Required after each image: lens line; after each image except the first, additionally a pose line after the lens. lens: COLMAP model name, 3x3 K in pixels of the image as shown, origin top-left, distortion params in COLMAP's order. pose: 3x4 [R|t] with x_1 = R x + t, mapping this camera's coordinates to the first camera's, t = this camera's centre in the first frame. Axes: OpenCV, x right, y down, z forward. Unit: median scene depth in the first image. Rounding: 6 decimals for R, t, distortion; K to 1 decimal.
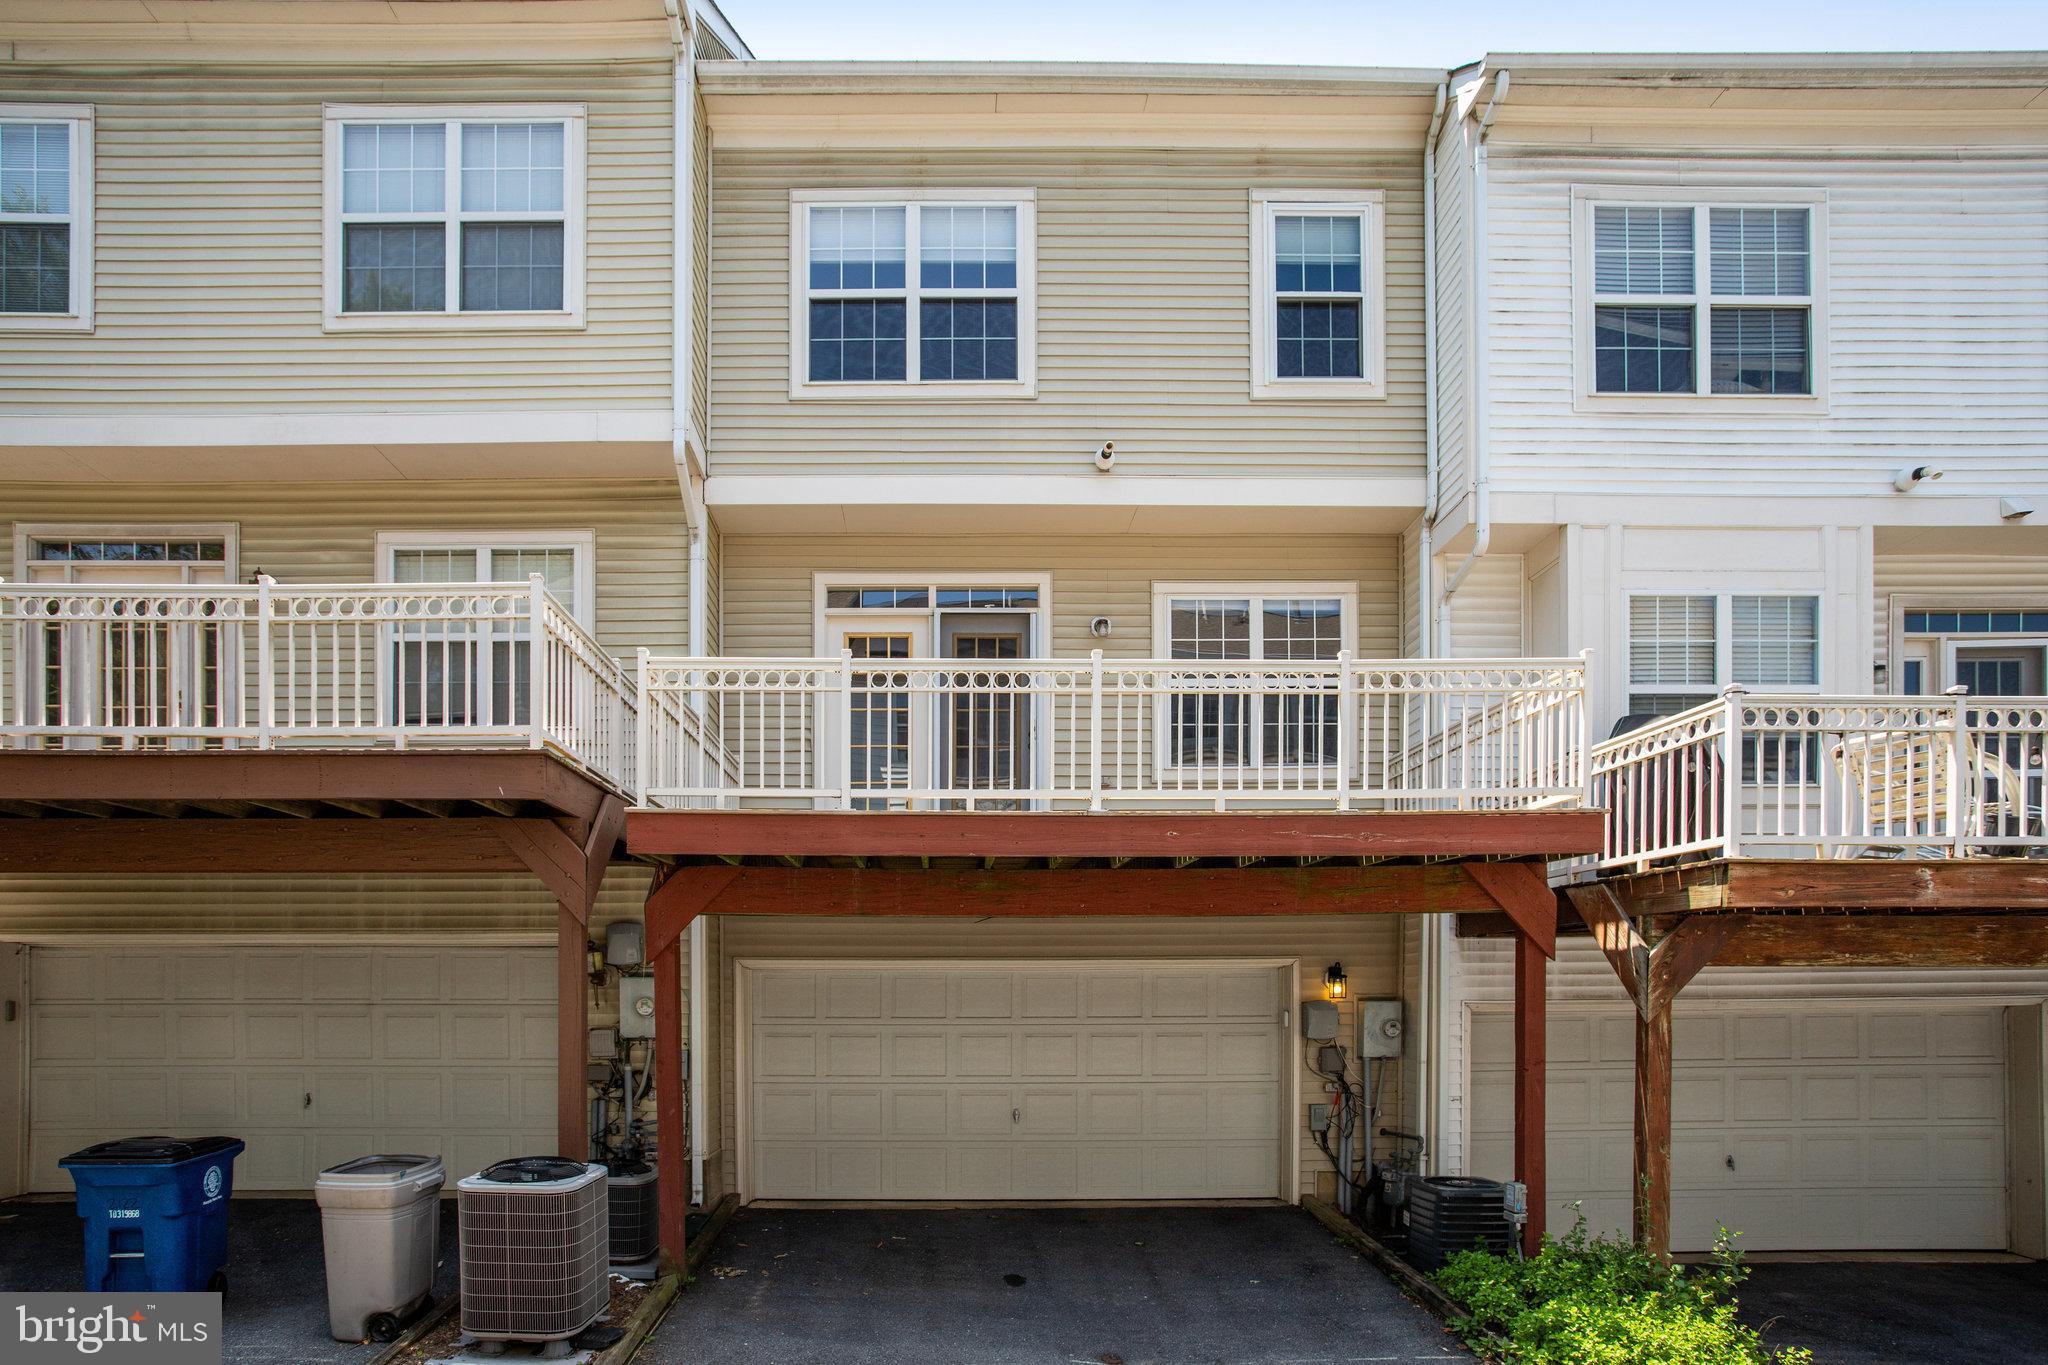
lens RADIAL K [[1148.1, 0, 1025.0], [0, 1148.1, 717.2], [0, 0, 1]] dist [-0.040215, 0.031071]
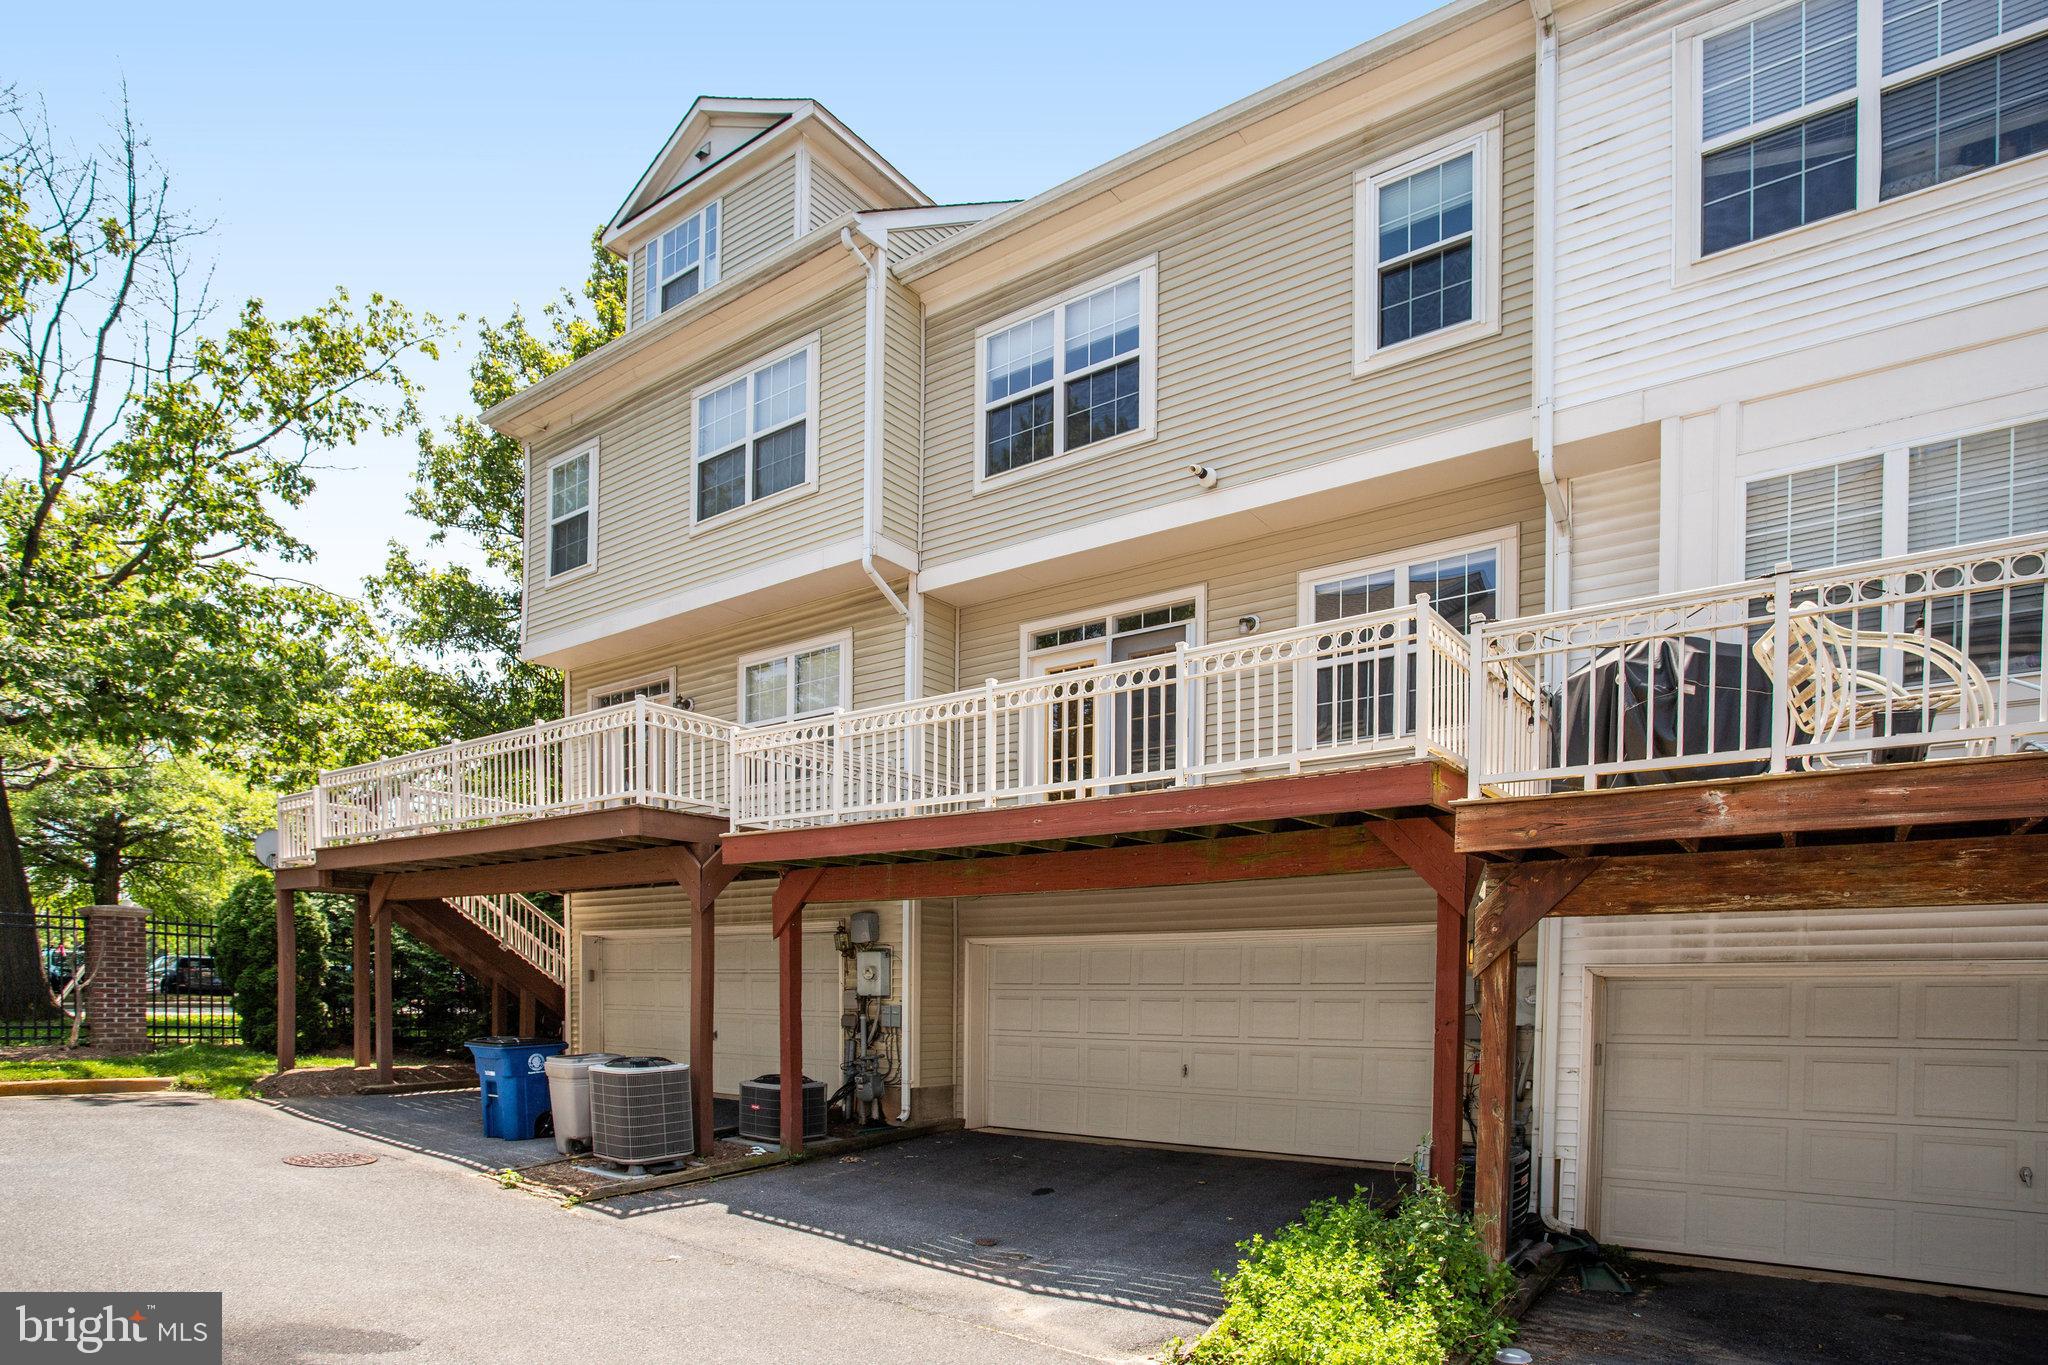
lens RADIAL K [[1095.4, 0, 1024.0], [0, 1095.4, 682.5], [0, 0, 1]] dist [-0.044050, 0.024257]
pose [[0.810578, -0.153497, -0.565157, 0.512859], [0.134654, 0.988033, -0.075223, 0.027227], [0.569941, -0.015127, 0.821547, 0.027709]]
